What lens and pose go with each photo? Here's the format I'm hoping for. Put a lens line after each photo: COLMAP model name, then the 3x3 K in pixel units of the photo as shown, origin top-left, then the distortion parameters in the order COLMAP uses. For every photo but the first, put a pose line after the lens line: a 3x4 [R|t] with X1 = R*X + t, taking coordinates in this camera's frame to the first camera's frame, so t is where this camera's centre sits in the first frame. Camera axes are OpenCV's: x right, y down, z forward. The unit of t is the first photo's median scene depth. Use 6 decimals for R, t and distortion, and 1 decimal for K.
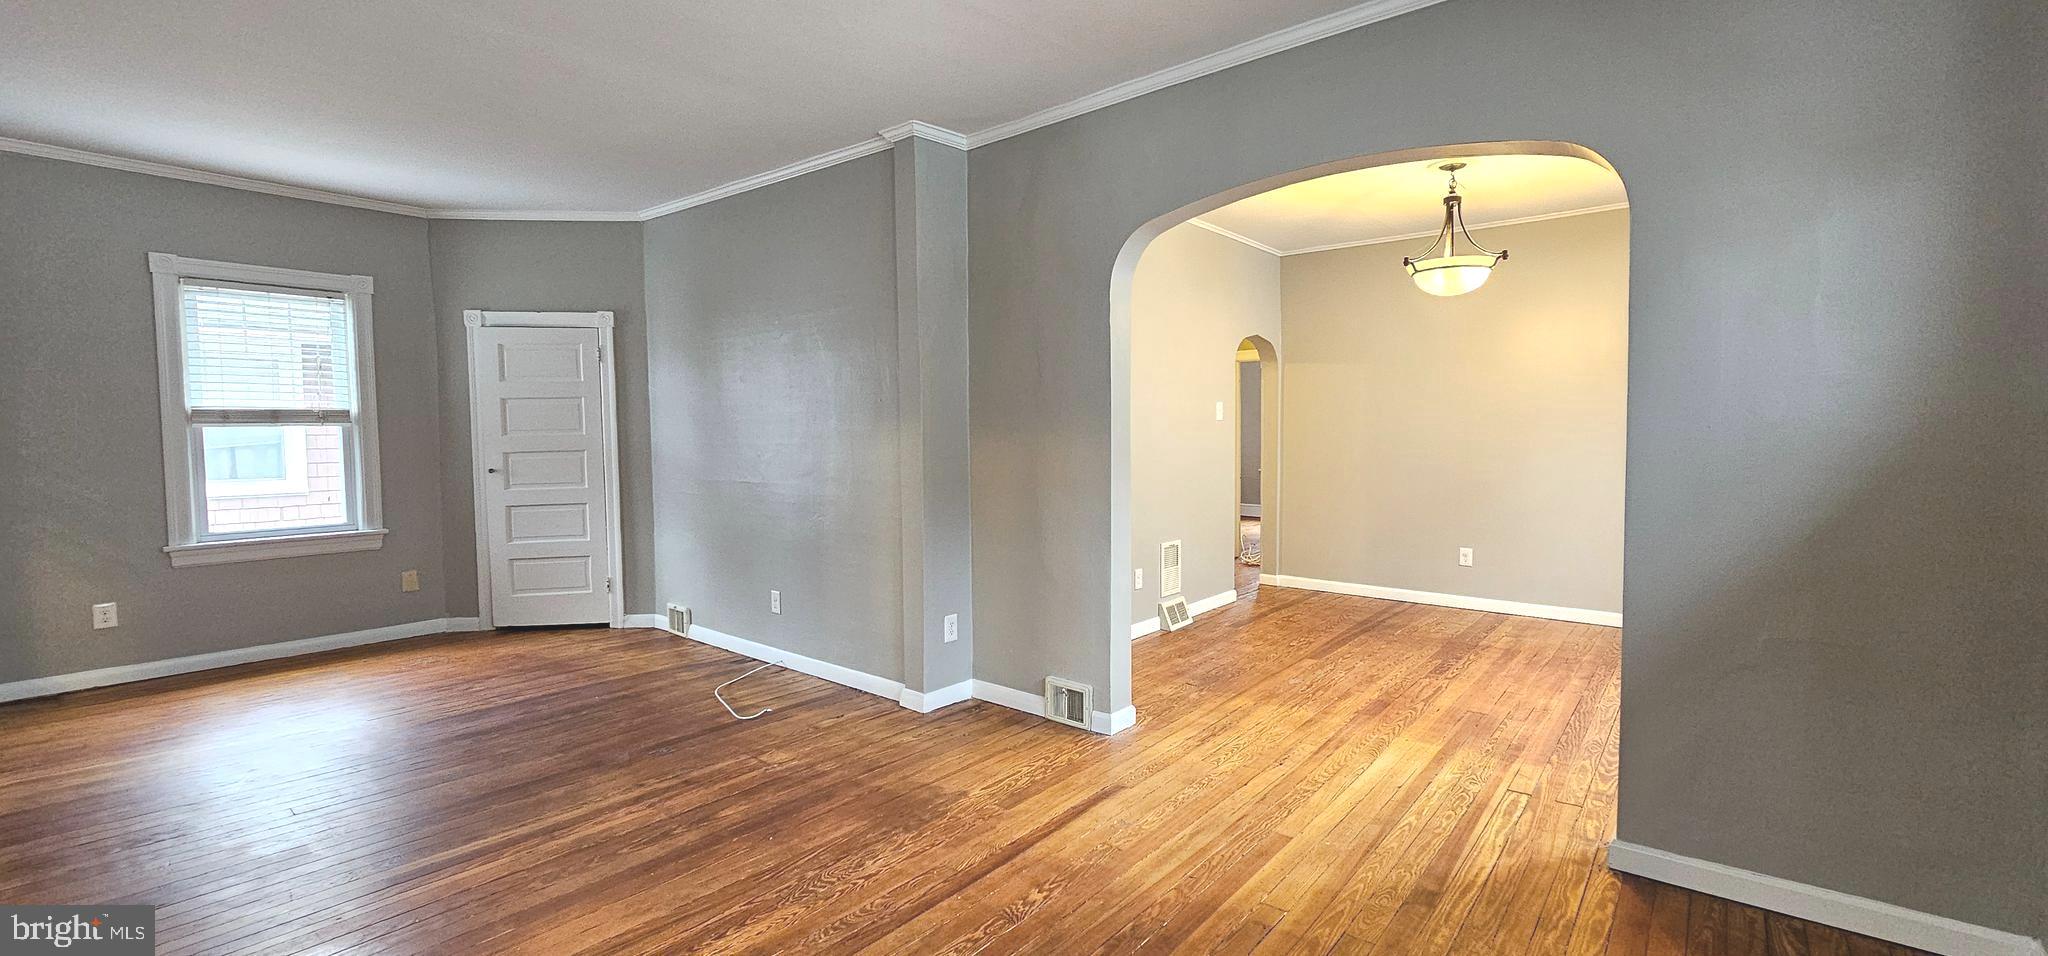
lens RADIAL K [[834.7, 0, 1038.6], [0, 834.7, 471.4], [0, 0, 1]] dist [-0.001954, -0.000411]
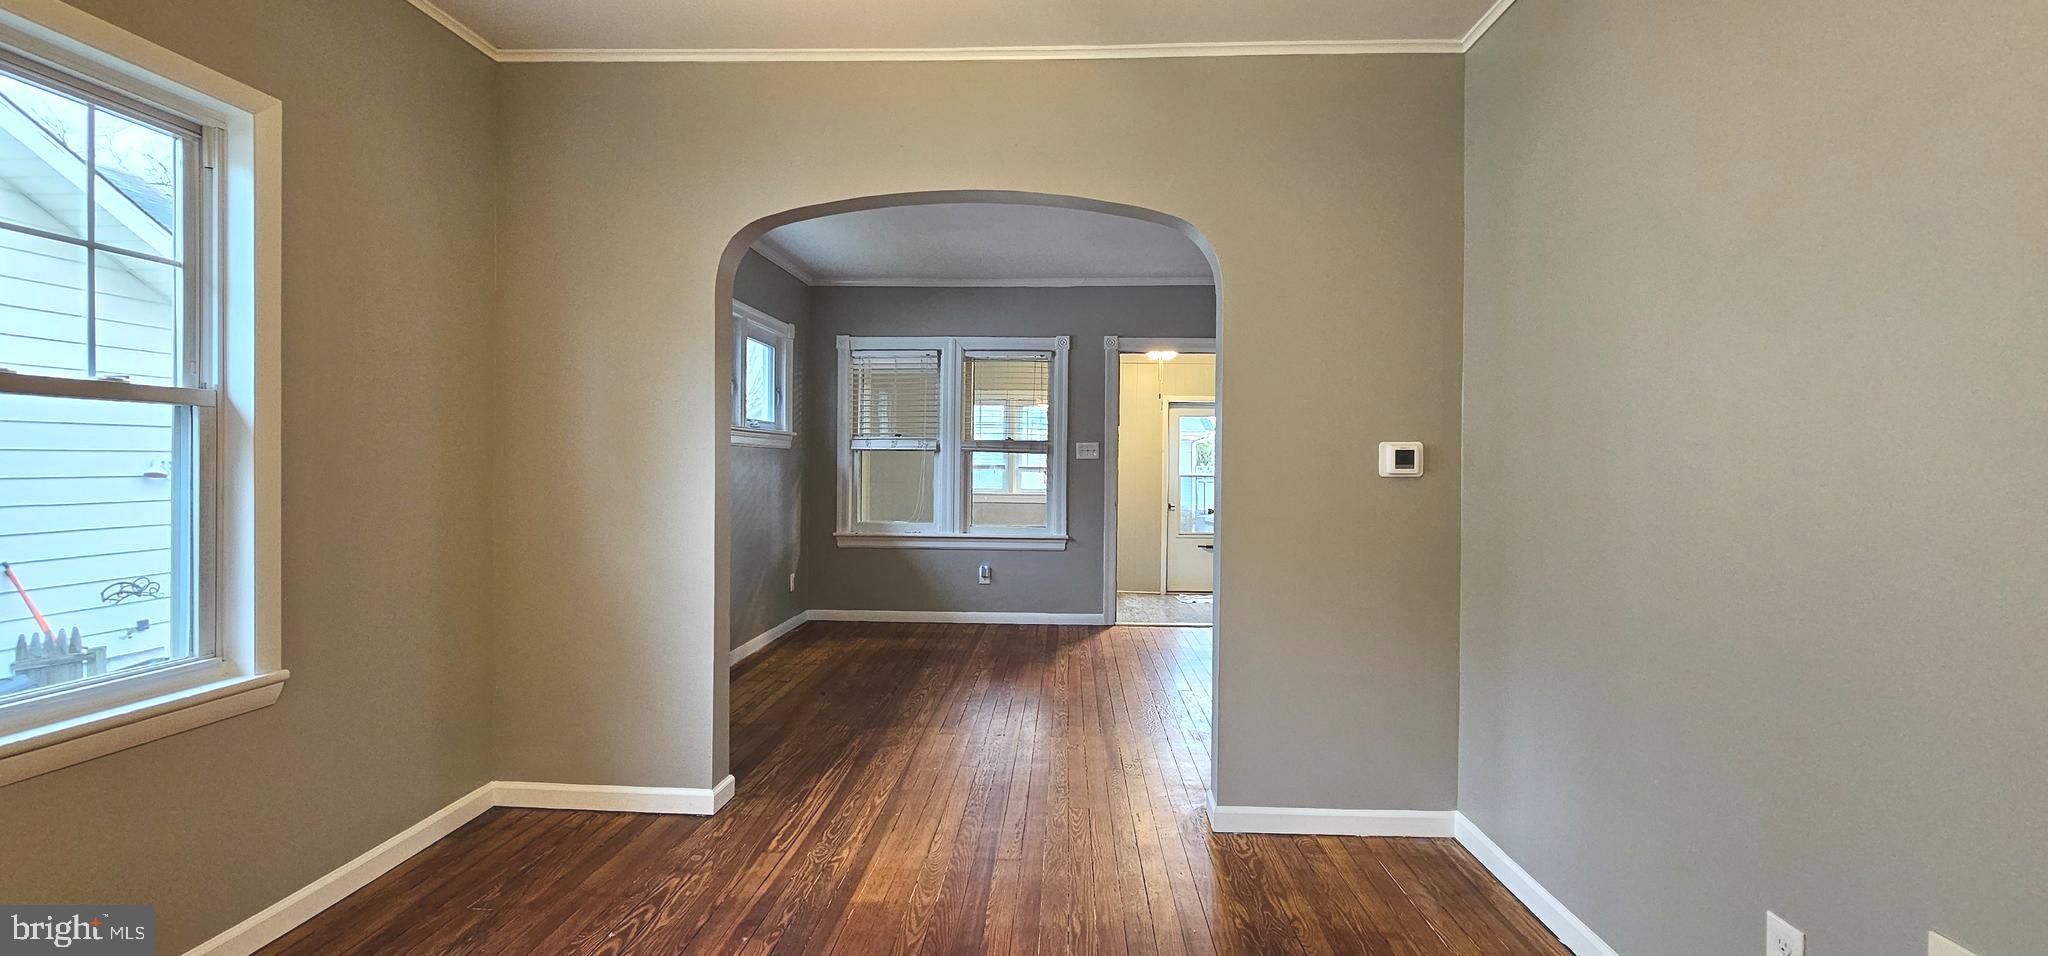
lens RADIAL K [[834.7, 0, 1038.6], [0, 834.7, 471.4], [0, 0, 1]] dist [-0.001954, -0.000411]
pose [[-0.795298, 0.006856, -0.606180, 0.678324], [-0.030205, 0.998246, 0.050920, -0.065133], [0.605466, 0.058806, -0.793696, 1.418878]]
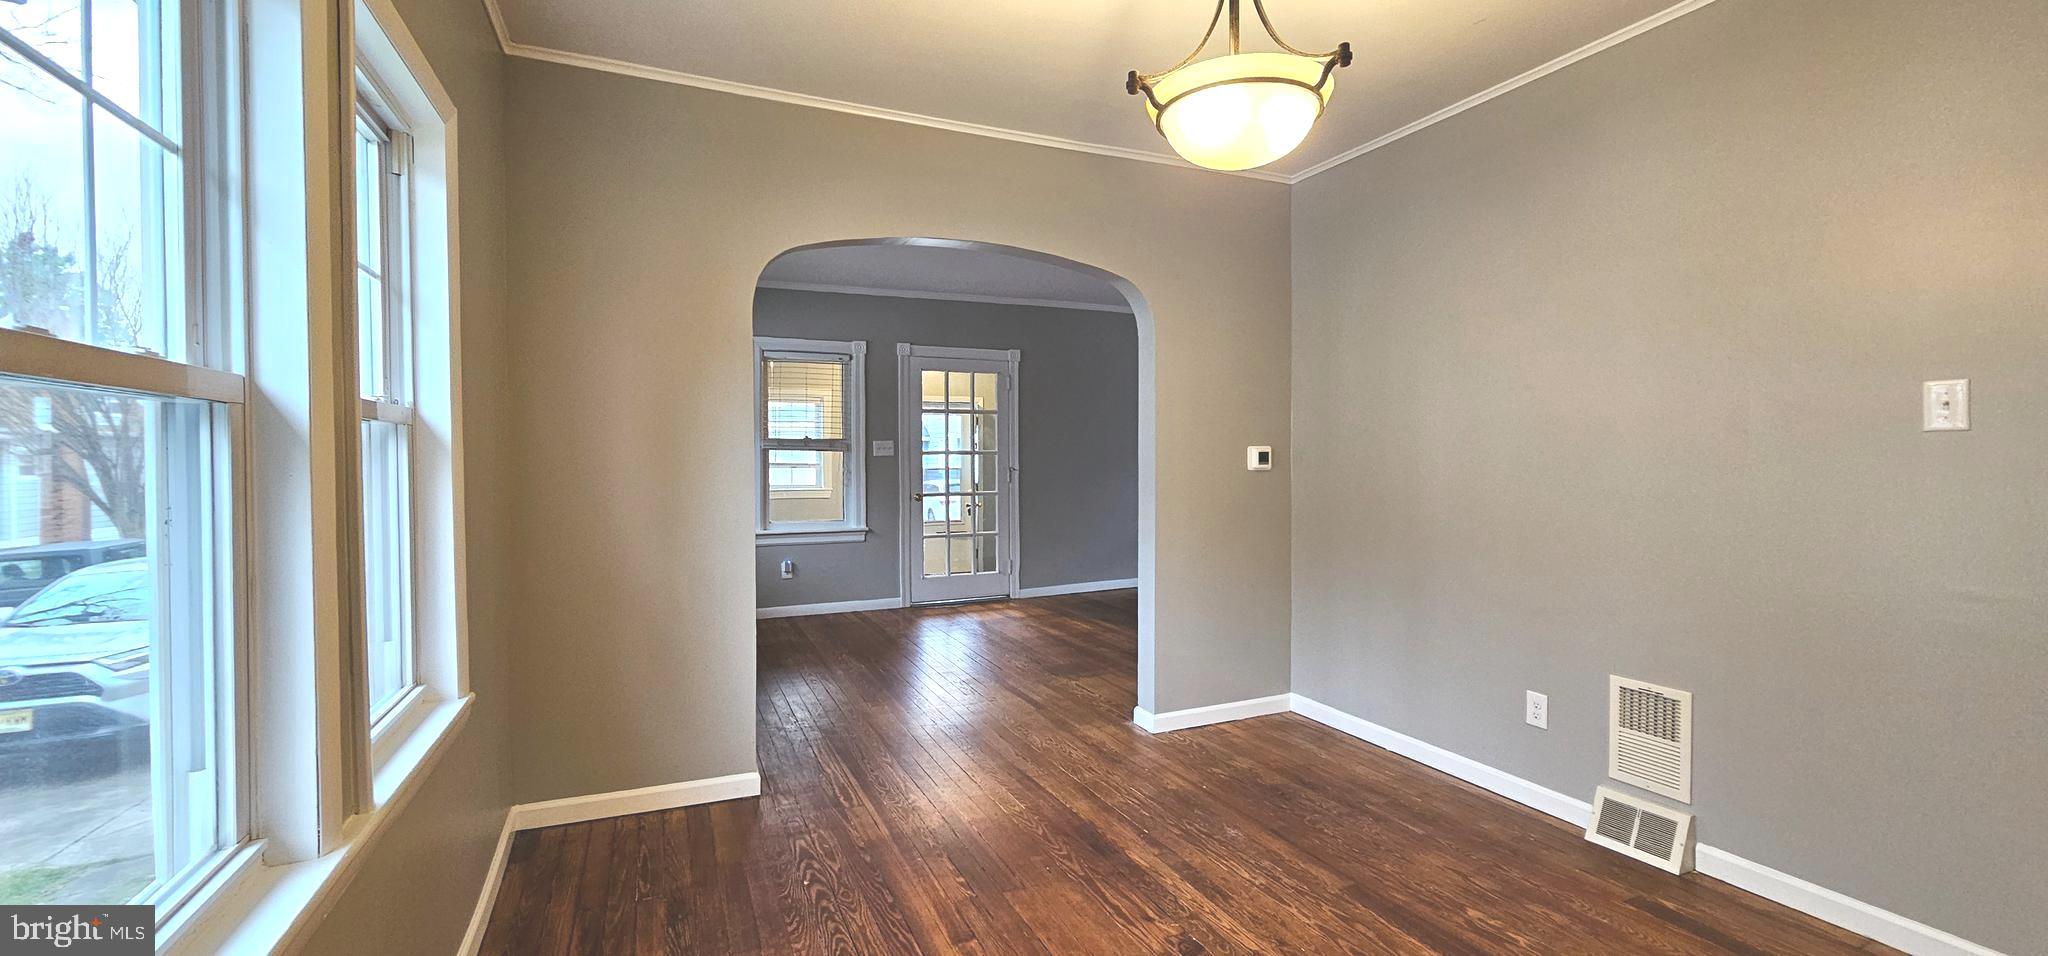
lens RADIAL K [[834.7, 0, 1038.6], [0, 834.7, 471.4], [0, 0, 1]] dist [-0.001954, -0.000411]
pose [[-0.440419, 0.028517, -0.897339, 1.063548], [-0.034170, 0.998239, 0.048494, -0.073324], [0.897142, 0.052020, -0.438669, 1.246778]]
